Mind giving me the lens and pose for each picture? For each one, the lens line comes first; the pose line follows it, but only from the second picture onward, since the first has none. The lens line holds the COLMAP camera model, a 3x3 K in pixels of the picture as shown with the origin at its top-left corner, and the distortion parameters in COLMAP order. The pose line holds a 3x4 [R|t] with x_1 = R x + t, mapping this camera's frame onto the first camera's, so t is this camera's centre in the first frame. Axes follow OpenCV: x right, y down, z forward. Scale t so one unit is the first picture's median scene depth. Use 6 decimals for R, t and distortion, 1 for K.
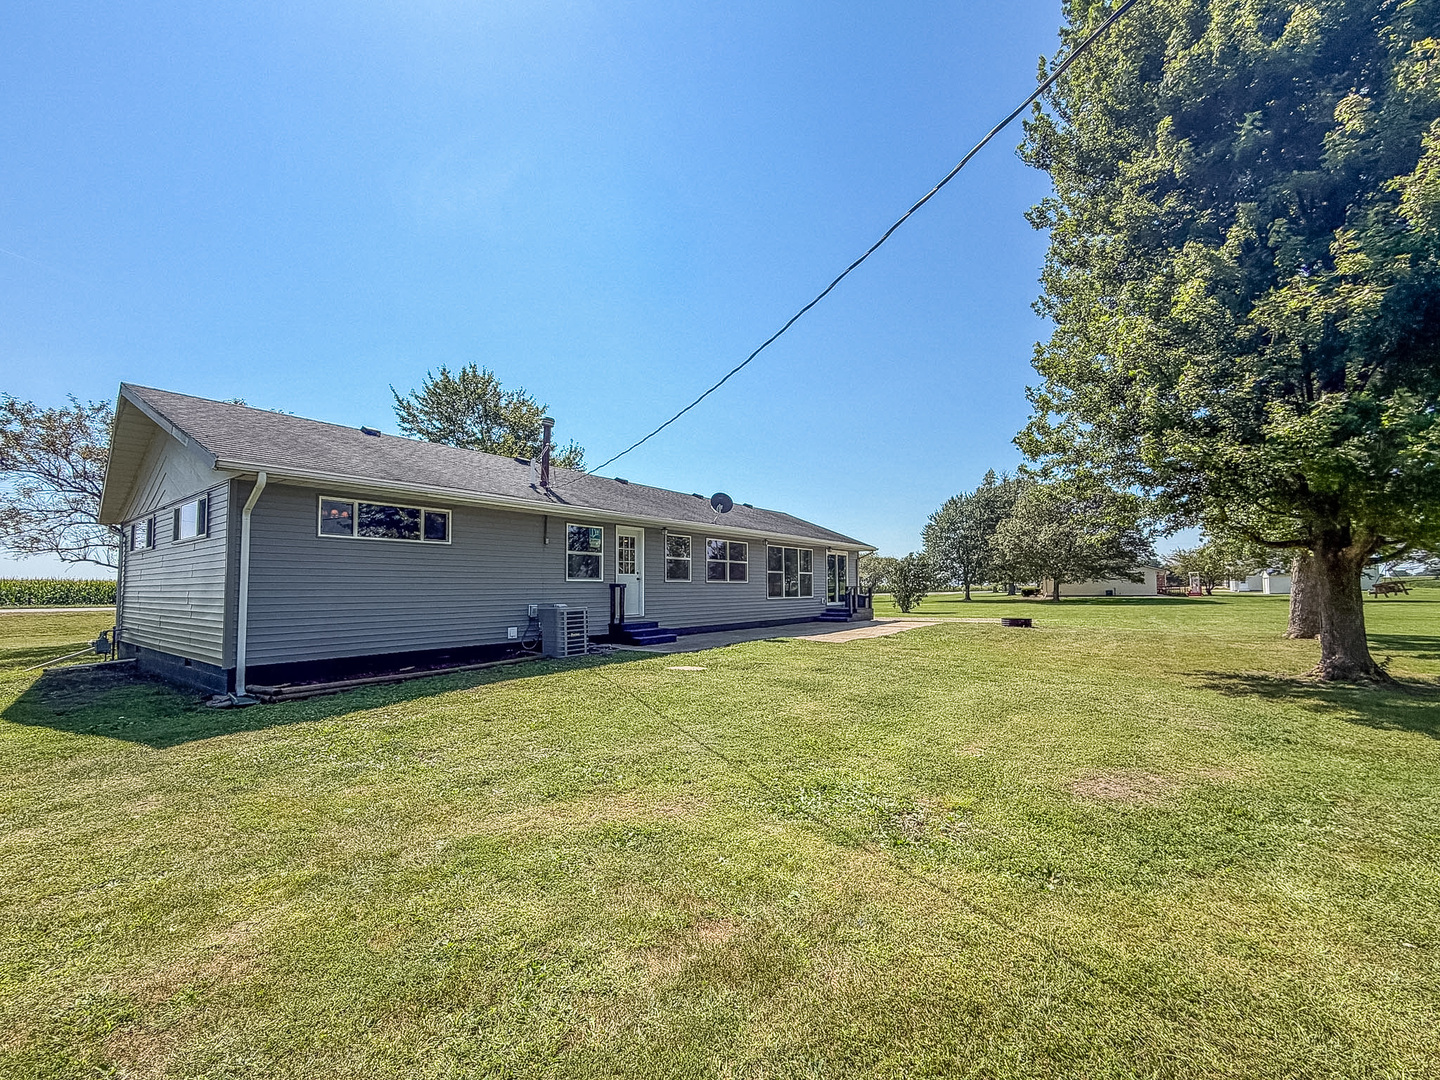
lens RADIAL K [[624.2, 0, 716.0], [0, 624.2, 548.9], [0, 0, 1]] dist [0.024908, 0.000004]
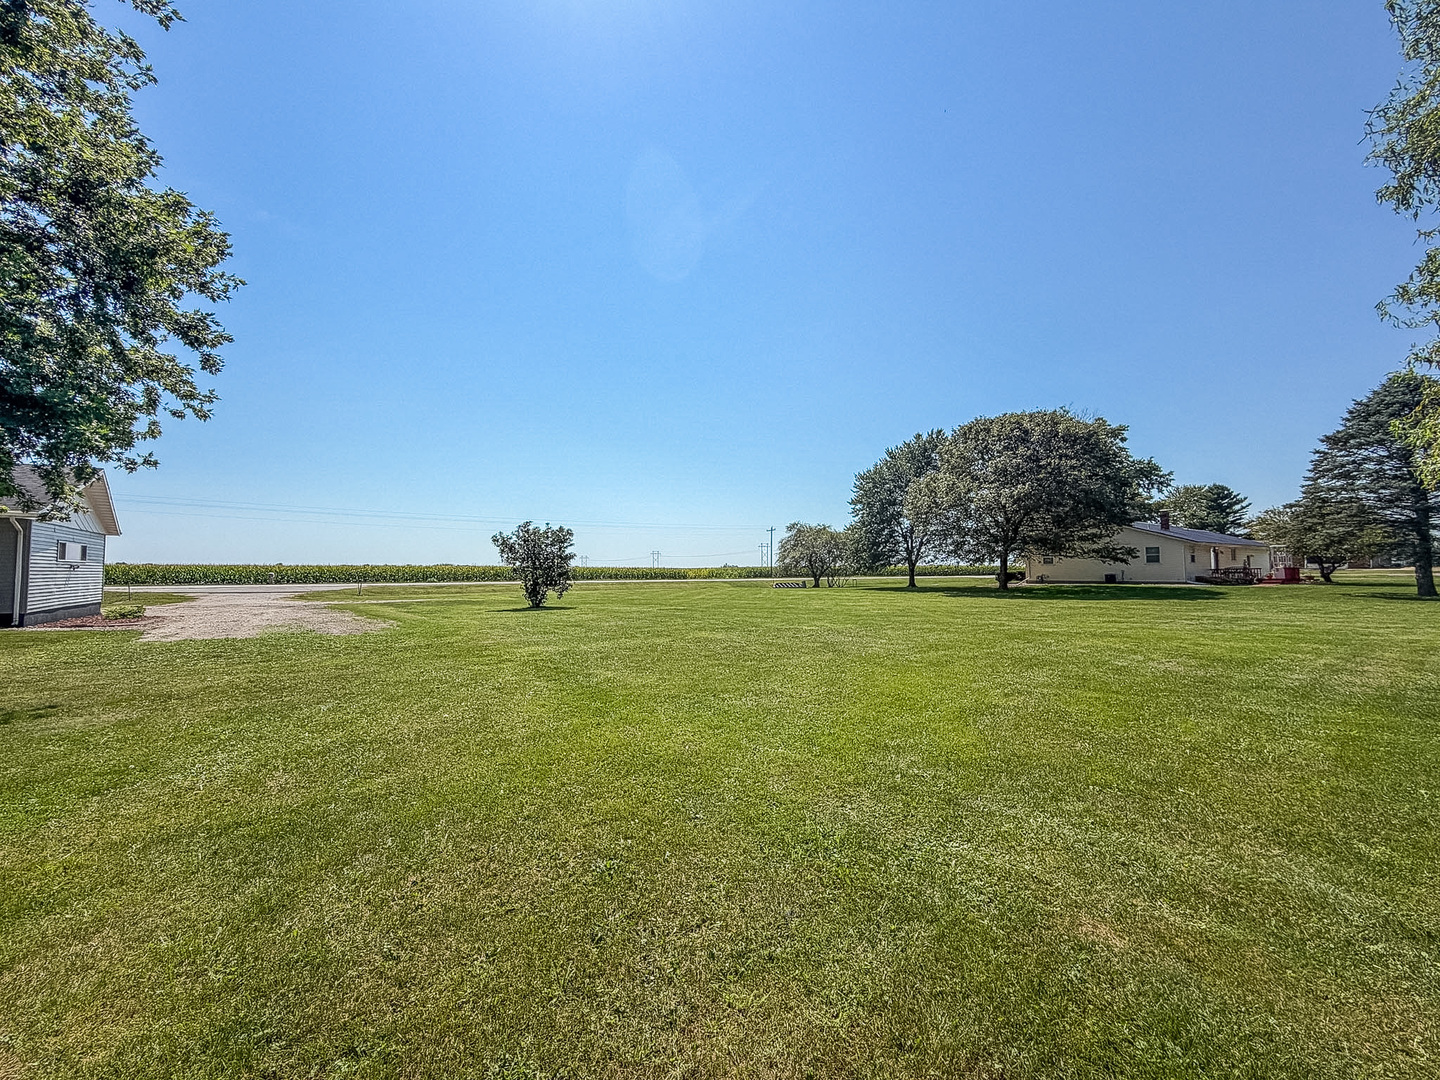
lens RADIAL K [[624.2, 0, 716.0], [0, 624.2, 548.9], [0, 0, 1]] dist [0.024908, 0.000004]
pose [[0.945786, -0.011652, -0.324580, 0.422325], [0.022993, 0.999251, 0.031126, 0.007569], [0.323974, -0.036902, 0.945346, 0.219763]]
